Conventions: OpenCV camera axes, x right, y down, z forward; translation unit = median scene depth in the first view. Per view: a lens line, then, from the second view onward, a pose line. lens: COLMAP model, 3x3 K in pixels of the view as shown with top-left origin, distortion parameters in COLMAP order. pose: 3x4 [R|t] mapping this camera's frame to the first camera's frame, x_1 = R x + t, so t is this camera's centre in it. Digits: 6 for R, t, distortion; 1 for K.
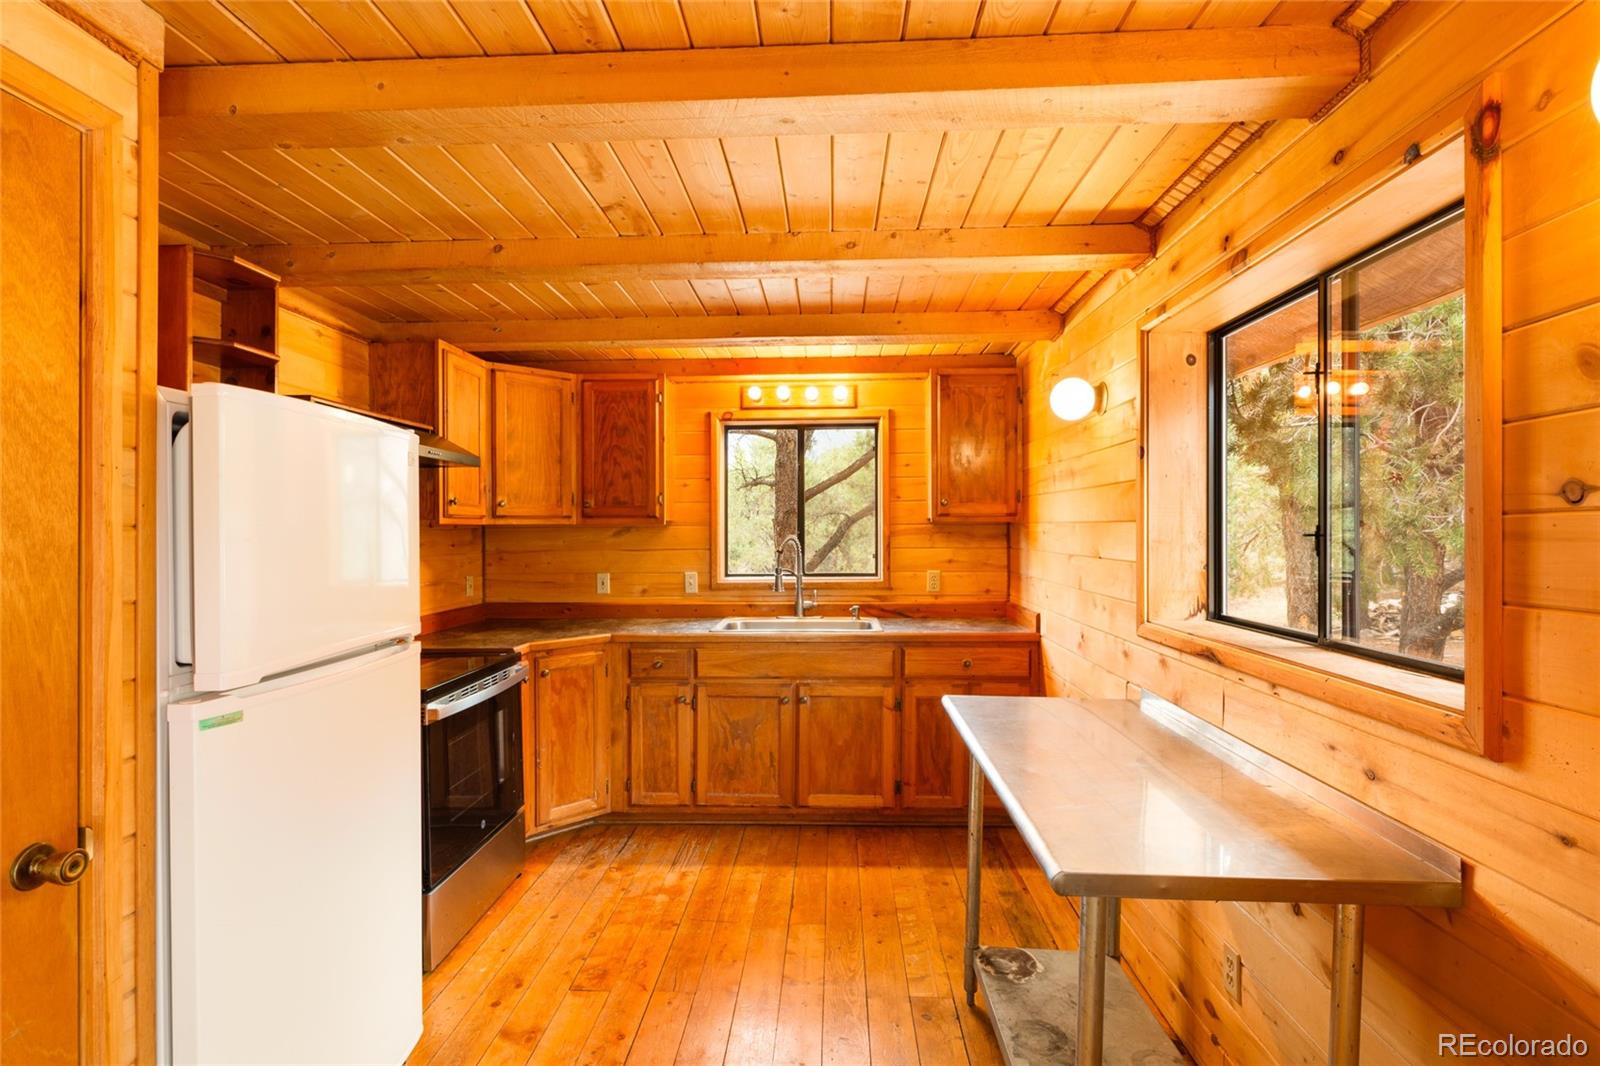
lens RADIAL K [[772.7, 0, 798.7], [0, 772.7, 528.7], [0, 0, 1]] dist [0.002141, -0.000026]
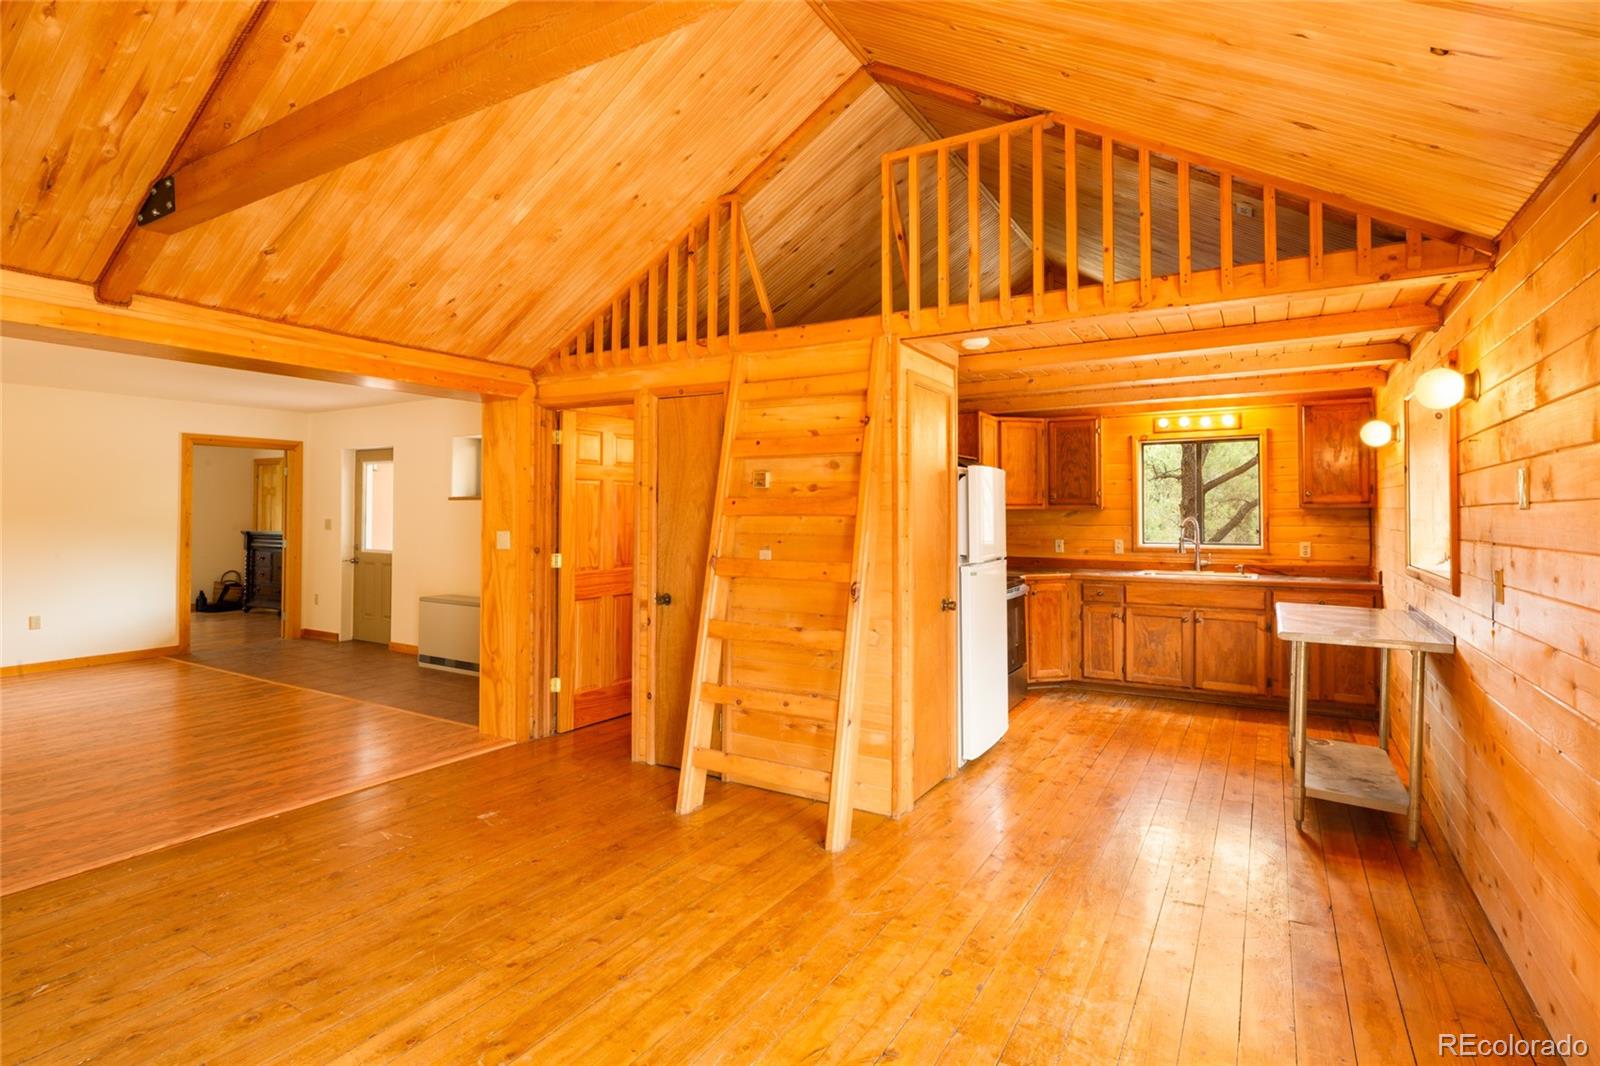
lens RADIAL K [[782.7, 0, 800.4], [0, 782.7, 497.1], [0, 0, 1]] dist [0.001853, -0.000079]
pose [[0.881309, -0.006217, -0.472500, 0.043554], [-0.002414, 0.999841, -0.017658, -0.000122], [0.472535, 0.016703, 0.881154, -0.751013]]
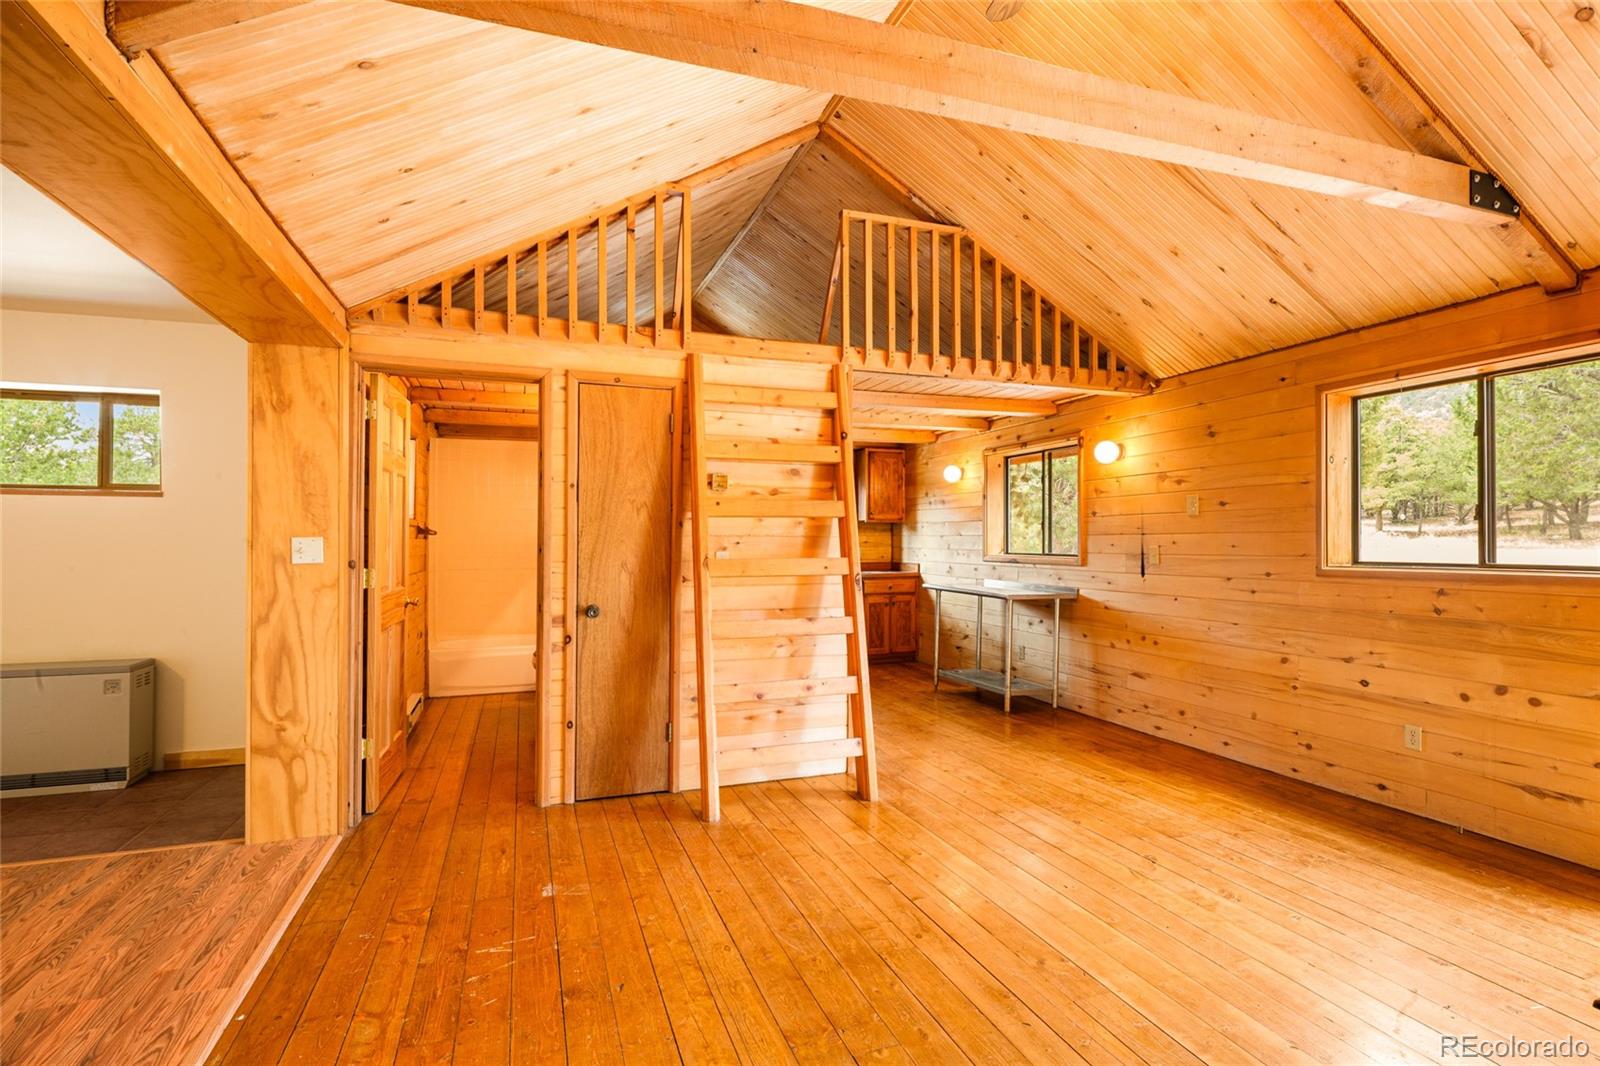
lens RADIAL K [[772.7, 0, 798.7], [0, 772.7, 528.7], [0, 0, 1]] dist [0.002141, -0.000026]
pose [[0.925653, 0.005062, 0.378339, -0.789466], [-0.000699, 0.999932, -0.011670, 0.033286], [-0.378372, 0.010538, 0.925593, -0.860050]]
